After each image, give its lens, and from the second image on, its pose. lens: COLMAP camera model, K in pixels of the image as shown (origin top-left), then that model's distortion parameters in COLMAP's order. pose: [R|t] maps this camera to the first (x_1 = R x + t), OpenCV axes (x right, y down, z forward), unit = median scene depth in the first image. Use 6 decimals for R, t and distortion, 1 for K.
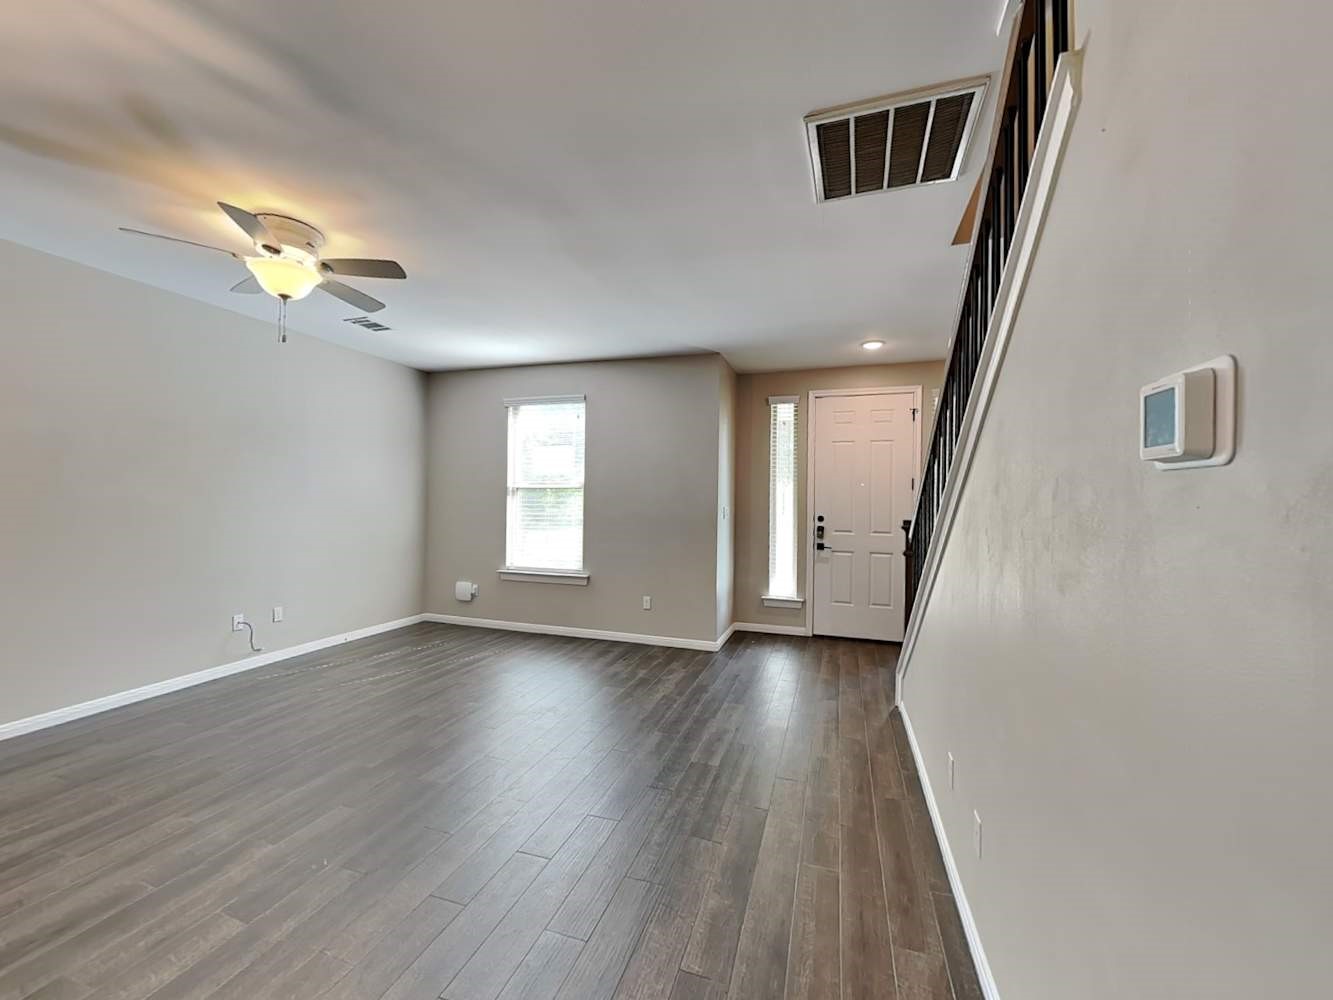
lens RADIAL K [[534.5, 0, 666.4], [0, 534.5, 498.6], [0, 0, 1]] dist [-0.000814, -0.000304]
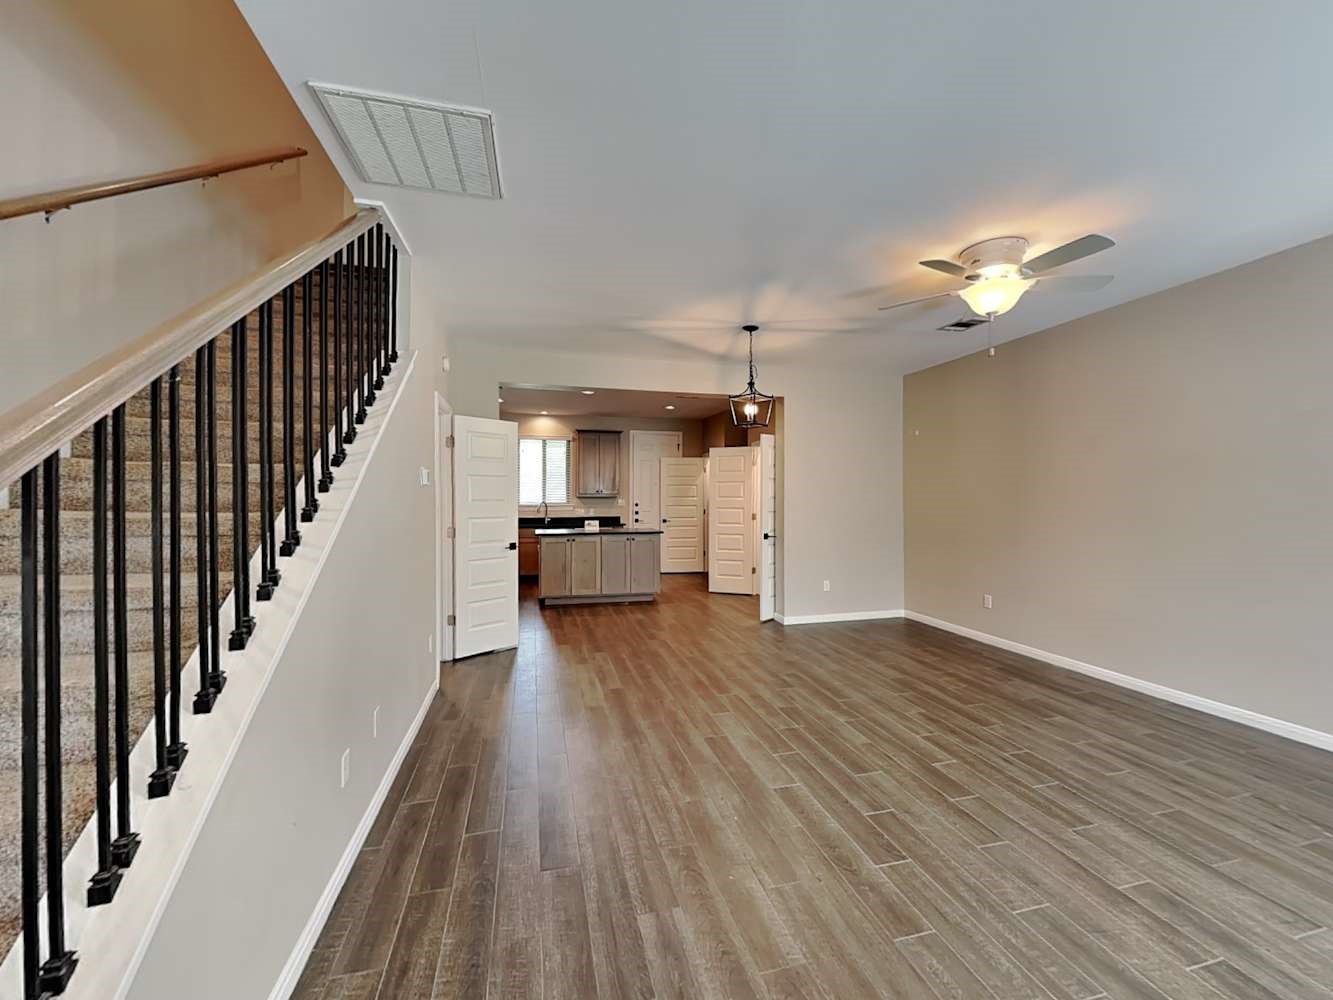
lens RADIAL K [[534.5, 0, 665.5], [0, 534.5, 500.9], [0, 0, 1]] dist [-0.000814, -0.000304]
pose [[-0.848180, -0.009053, -0.529631, 0.215002], [-0.010725, 0.999942, 0.000084, 0.005173], [0.529600, 0.005751, -0.848228, 0.821134]]
